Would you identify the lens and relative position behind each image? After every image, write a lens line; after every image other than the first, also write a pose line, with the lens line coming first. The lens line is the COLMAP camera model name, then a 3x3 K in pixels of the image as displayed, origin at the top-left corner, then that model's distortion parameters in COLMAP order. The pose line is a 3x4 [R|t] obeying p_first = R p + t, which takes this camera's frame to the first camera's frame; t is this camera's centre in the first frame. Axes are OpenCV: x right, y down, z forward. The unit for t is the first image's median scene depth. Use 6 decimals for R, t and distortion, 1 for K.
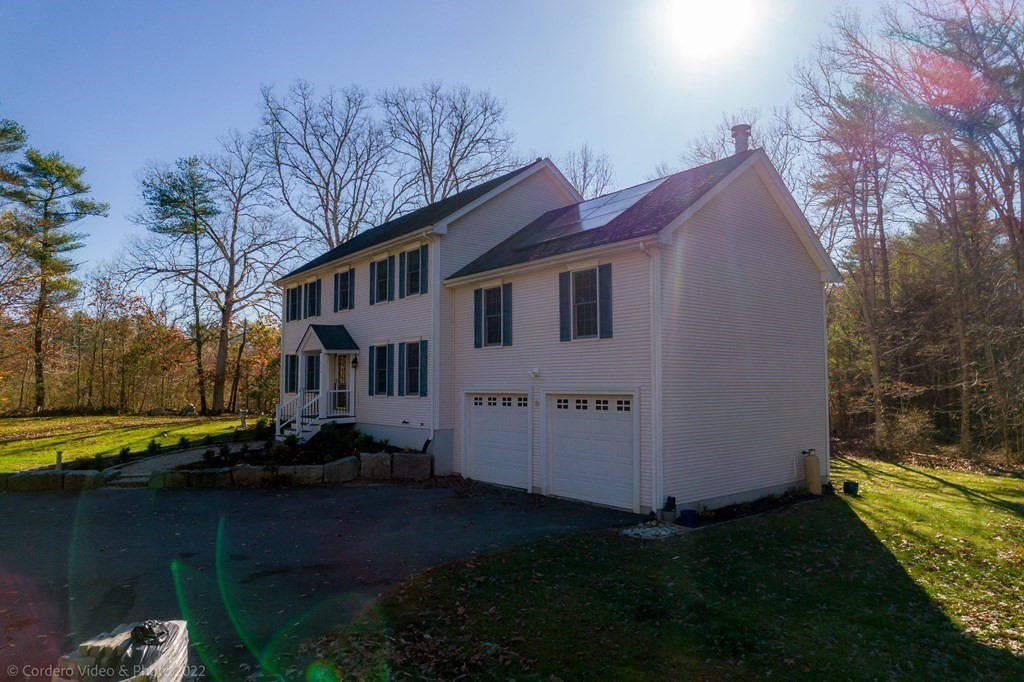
lens RADIAL K [[654.8, 0, 512.4], [0, 654.8, 341.3], [0, 0, 1]] dist [-0.066014, 0.051237]
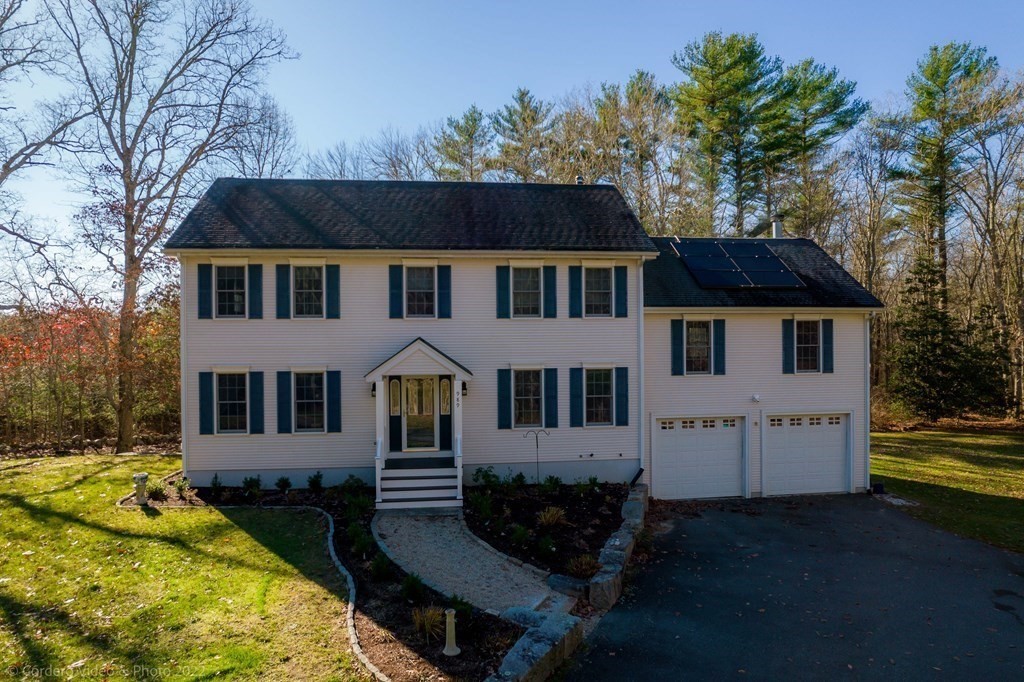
lens RADIAL K [[654.8, 0, 513.1], [0, 654.8, 339.0], [0, 0, 1]] dist [-0.066014, 0.051237]
pose [[0.535111, 0.004056, 0.844772, -0.948936], [-0.050181, 0.998375, 0.026992, -0.055597], [-0.843290, -0.056835, 0.534445, 0.581990]]
